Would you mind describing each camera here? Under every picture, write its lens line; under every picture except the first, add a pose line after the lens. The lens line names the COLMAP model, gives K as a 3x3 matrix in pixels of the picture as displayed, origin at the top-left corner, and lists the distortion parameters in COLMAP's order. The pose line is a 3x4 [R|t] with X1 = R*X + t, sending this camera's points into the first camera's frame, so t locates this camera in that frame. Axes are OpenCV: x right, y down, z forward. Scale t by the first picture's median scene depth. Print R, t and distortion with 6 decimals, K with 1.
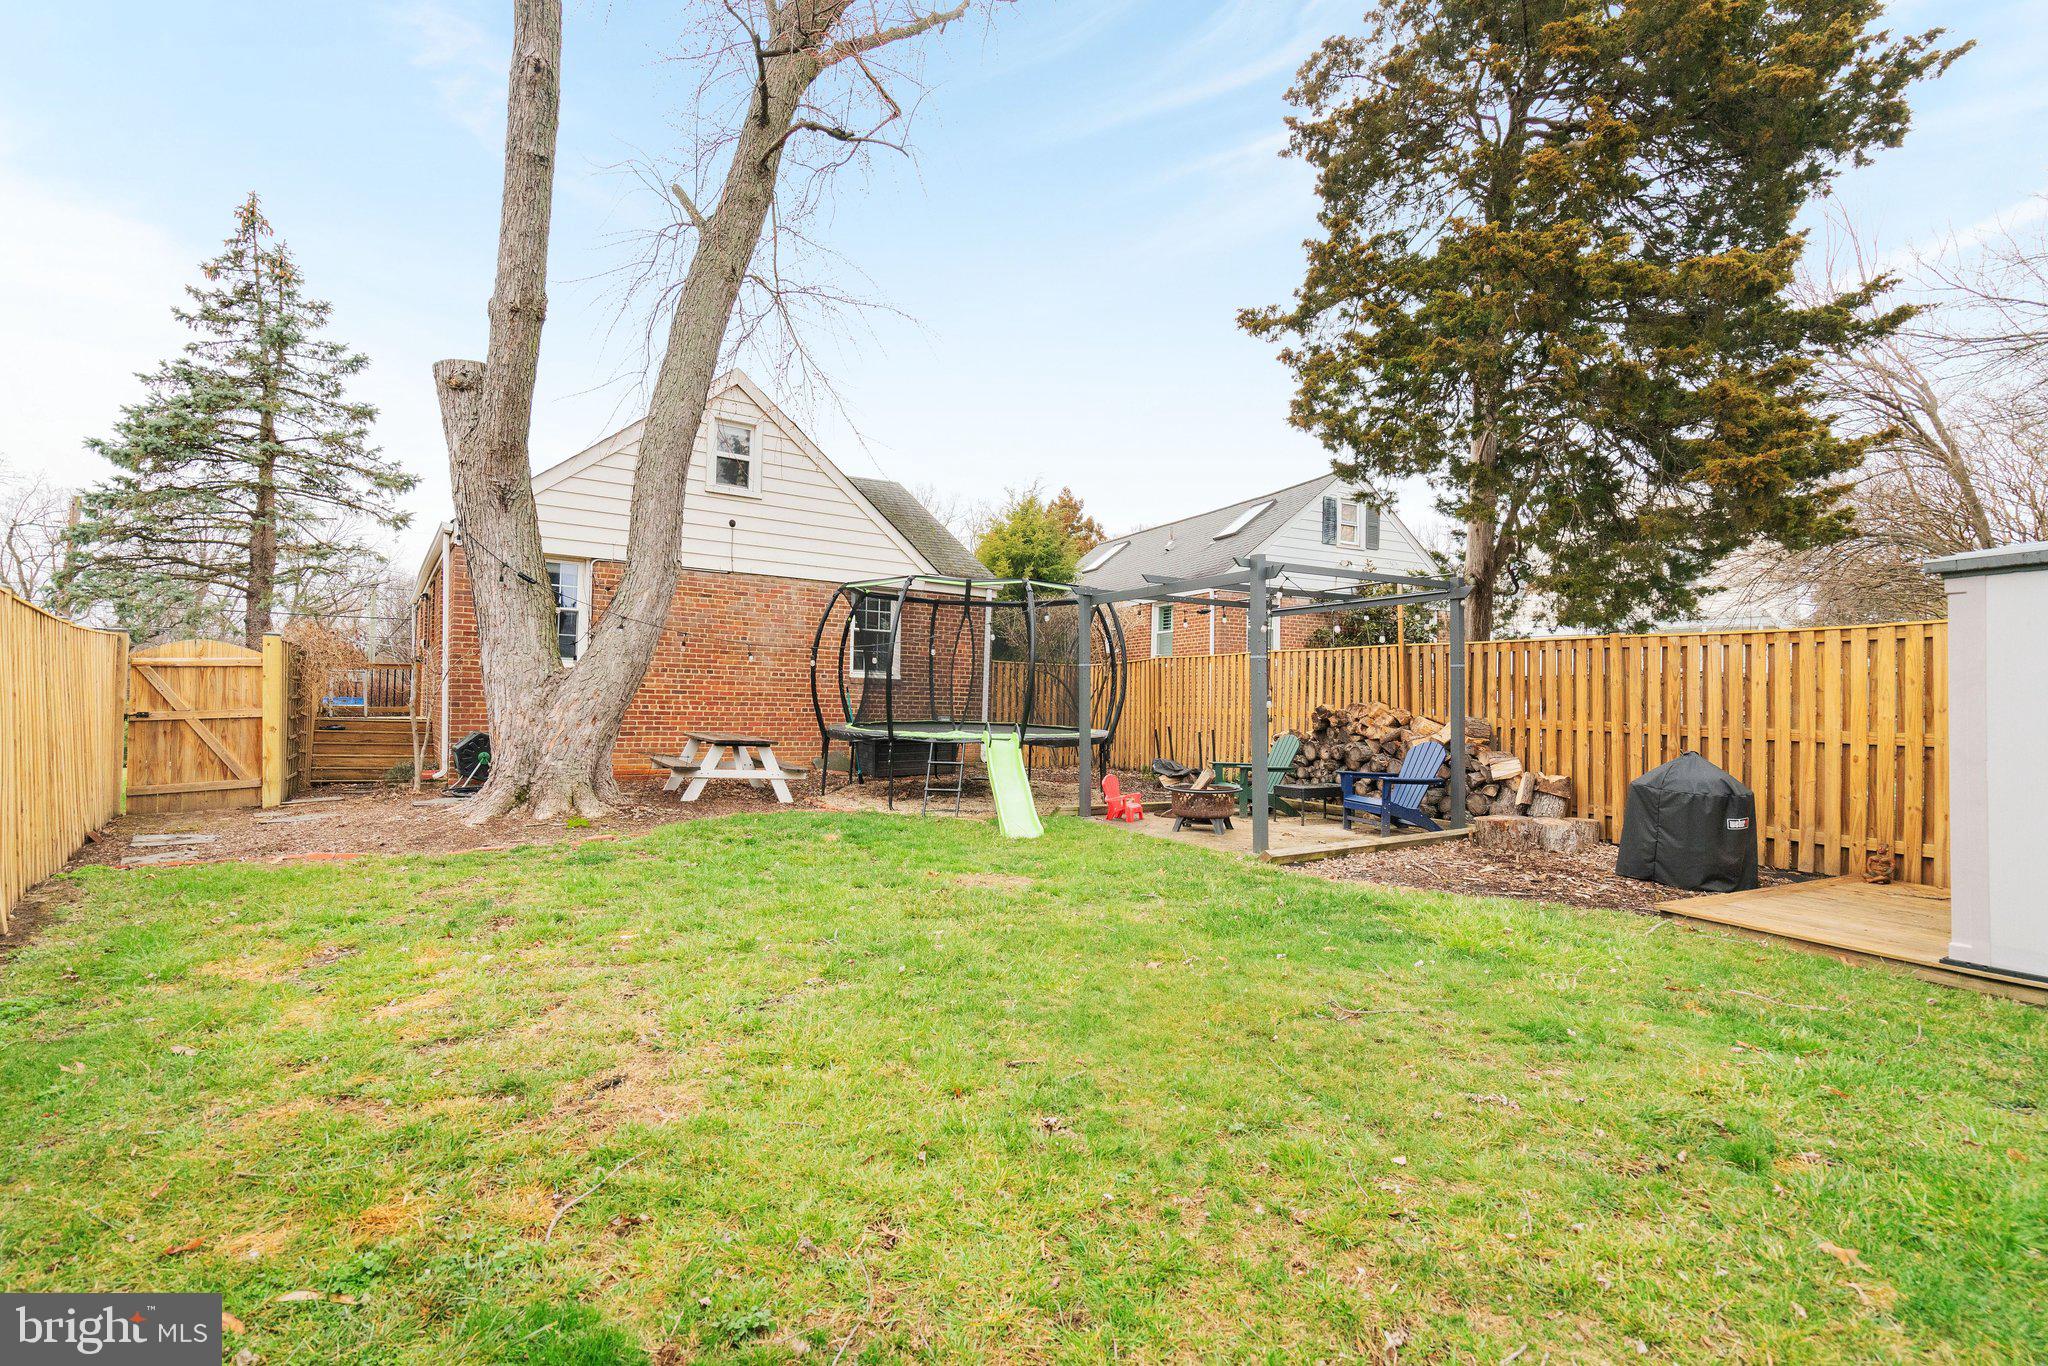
lens RADIAL K [[936.1, 0, 1024.0], [0, 936.1, 693.7], [0, 0, 1]] dist [-0.001264, 0.001898]
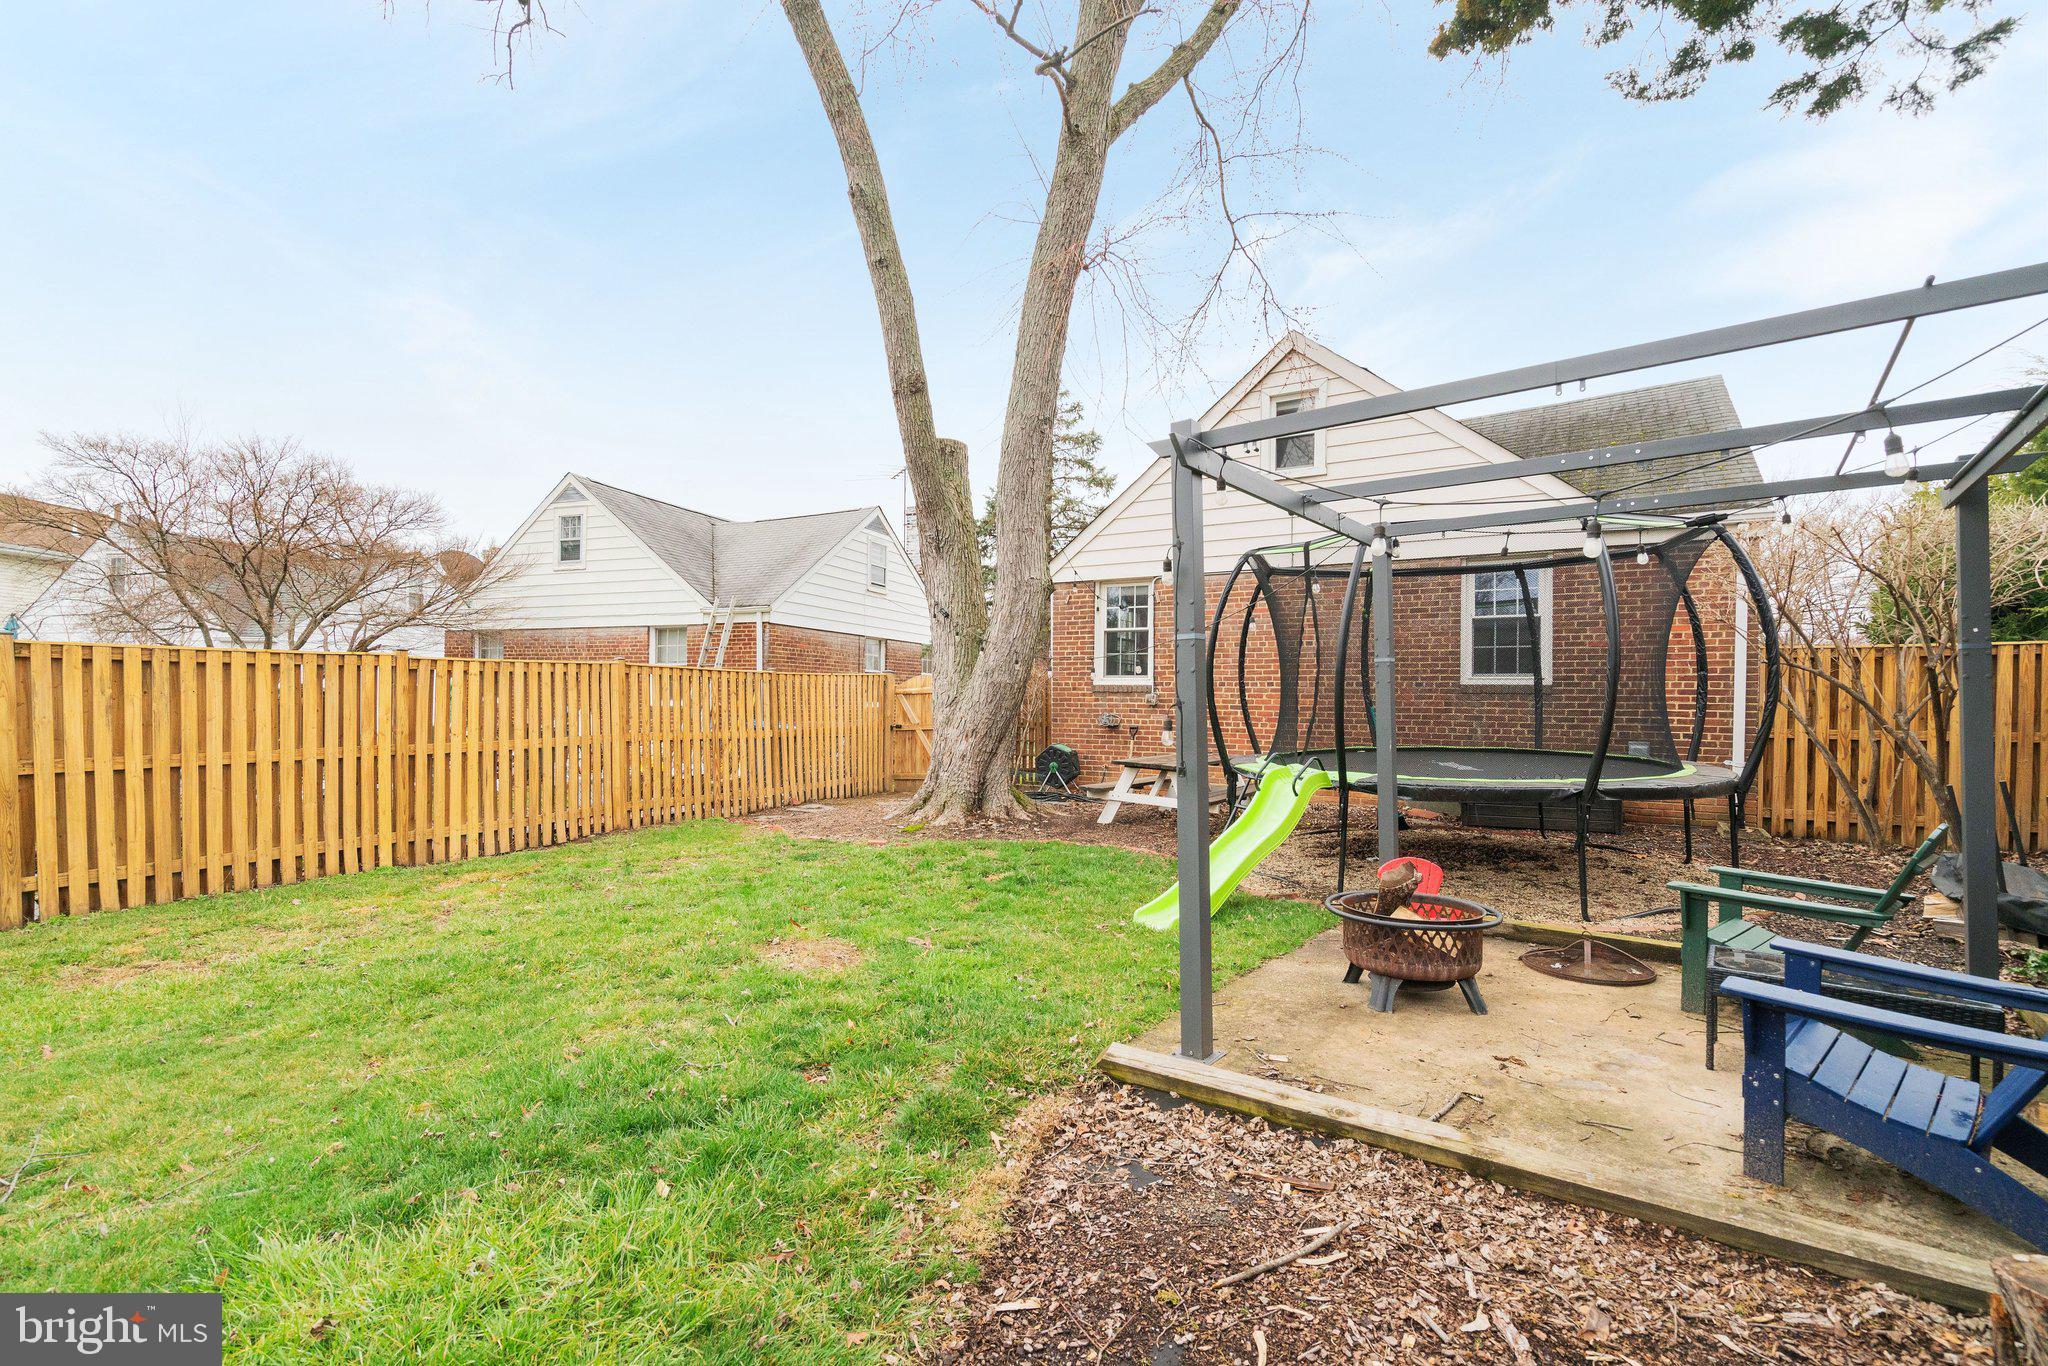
lens RADIAL K [[936.1, 0, 1007.0], [0, 936.1, 695.1], [0, 0, 1]] dist [-0.001264, 0.001898]
pose [[0.373741, -0.019669, -0.927324, 0.511572], [0.010636, 0.999800, -0.016920, -0.001150], [0.927472, -0.003539, 0.373876, 0.570415]]
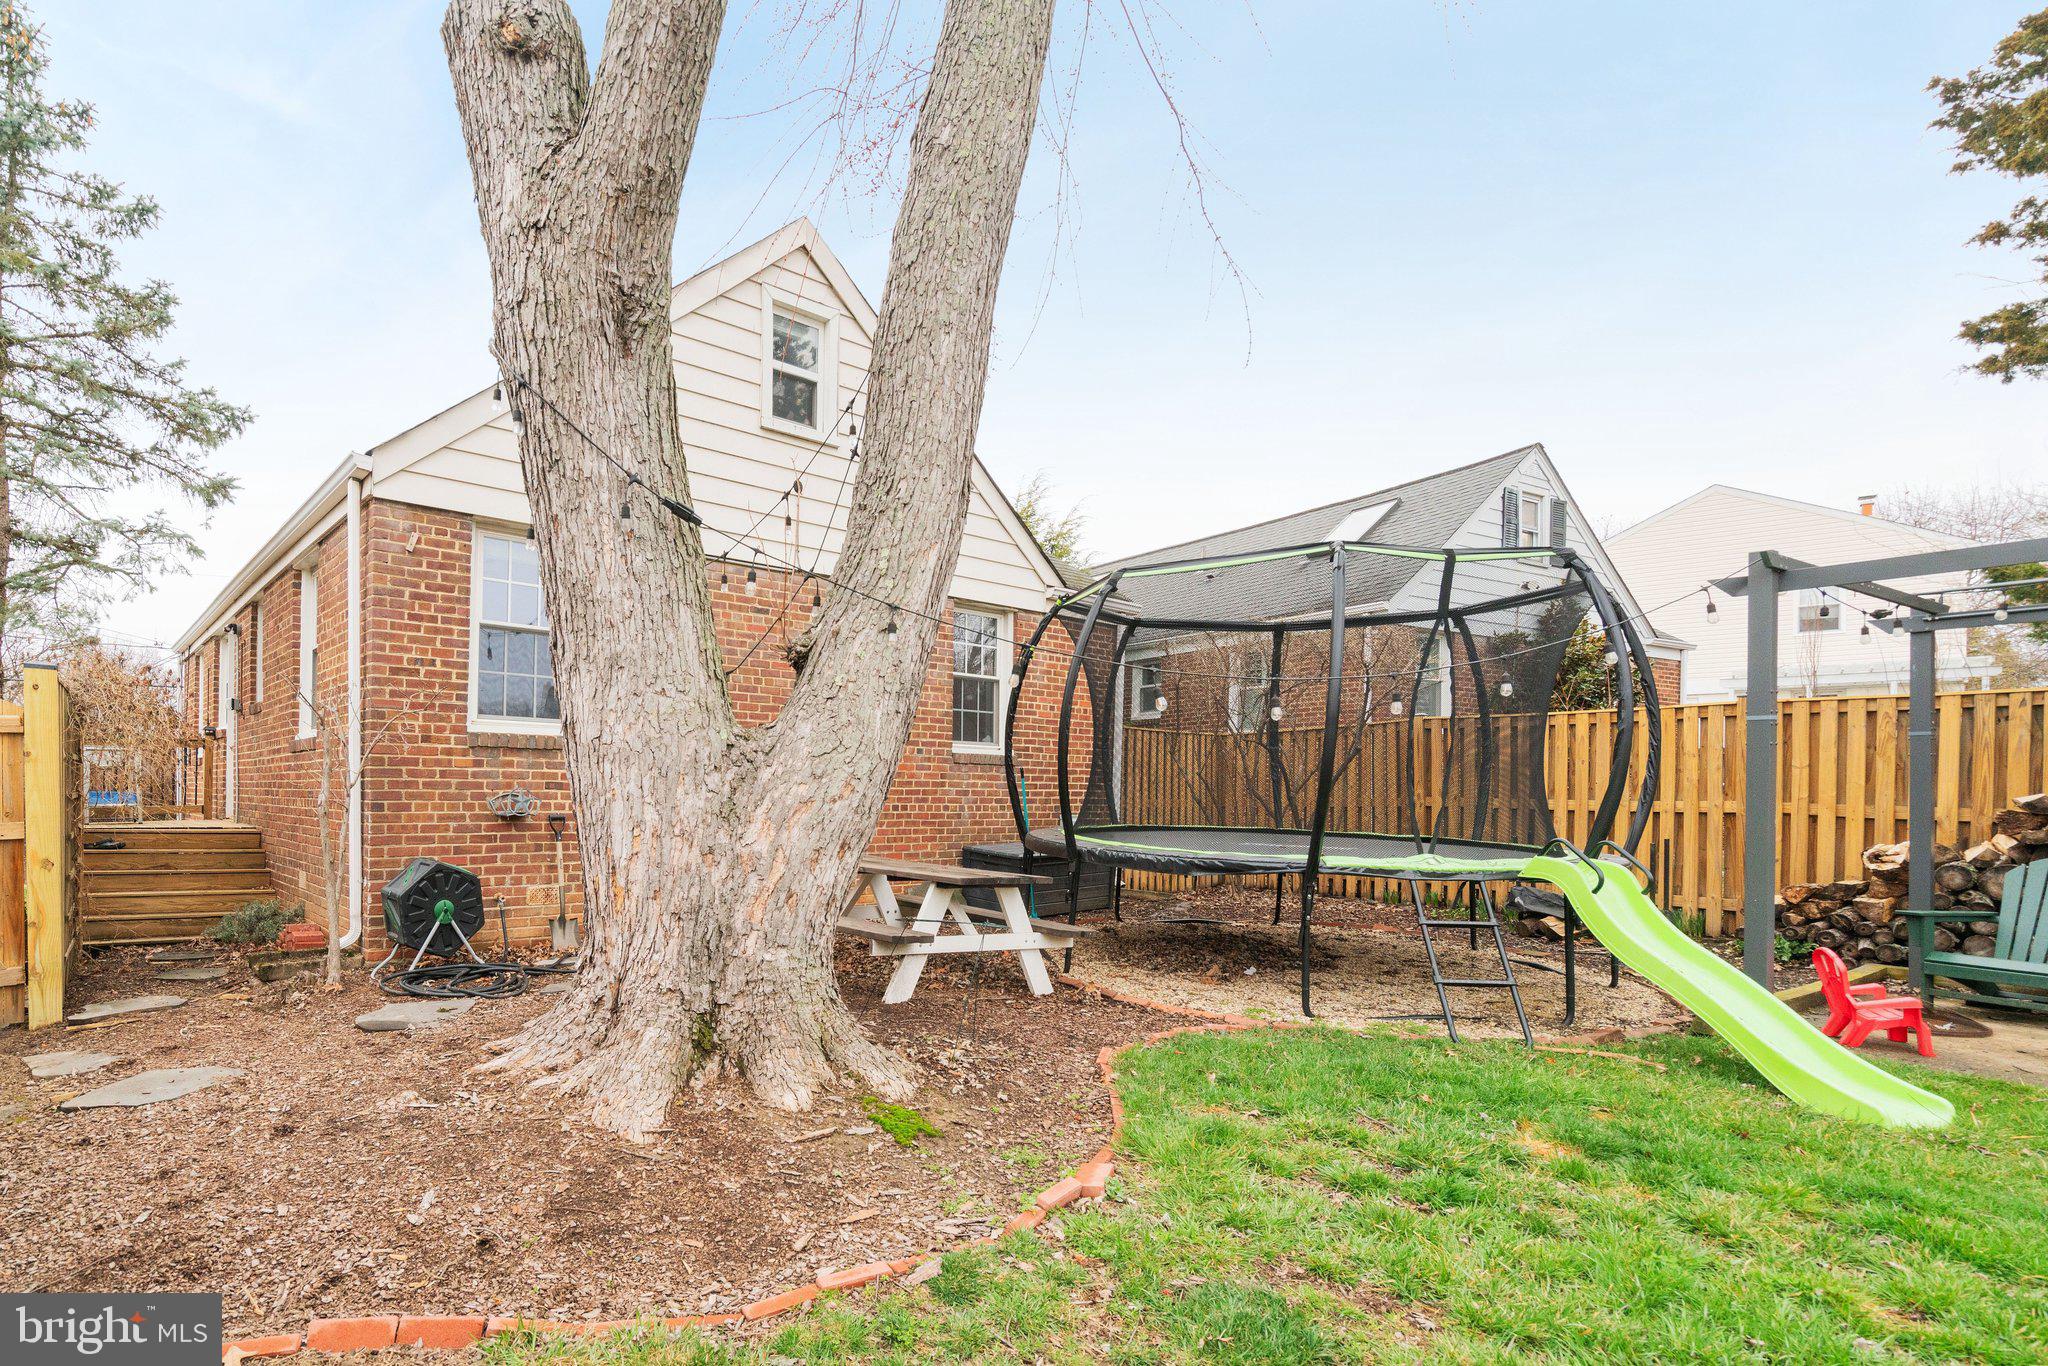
lens RADIAL K [[1024.4, 0, 768.2], [0, 1024.4, 785.5], [0, 0, 1]] dist [0.000195, 0.000386]
pose [[0.999928, -0.008272, 0.008734, -0.445125], [0.008202, 0.999935, 0.007945, -0.003747], [-0.008799, -0.007873, 0.999930, 0.482565]]
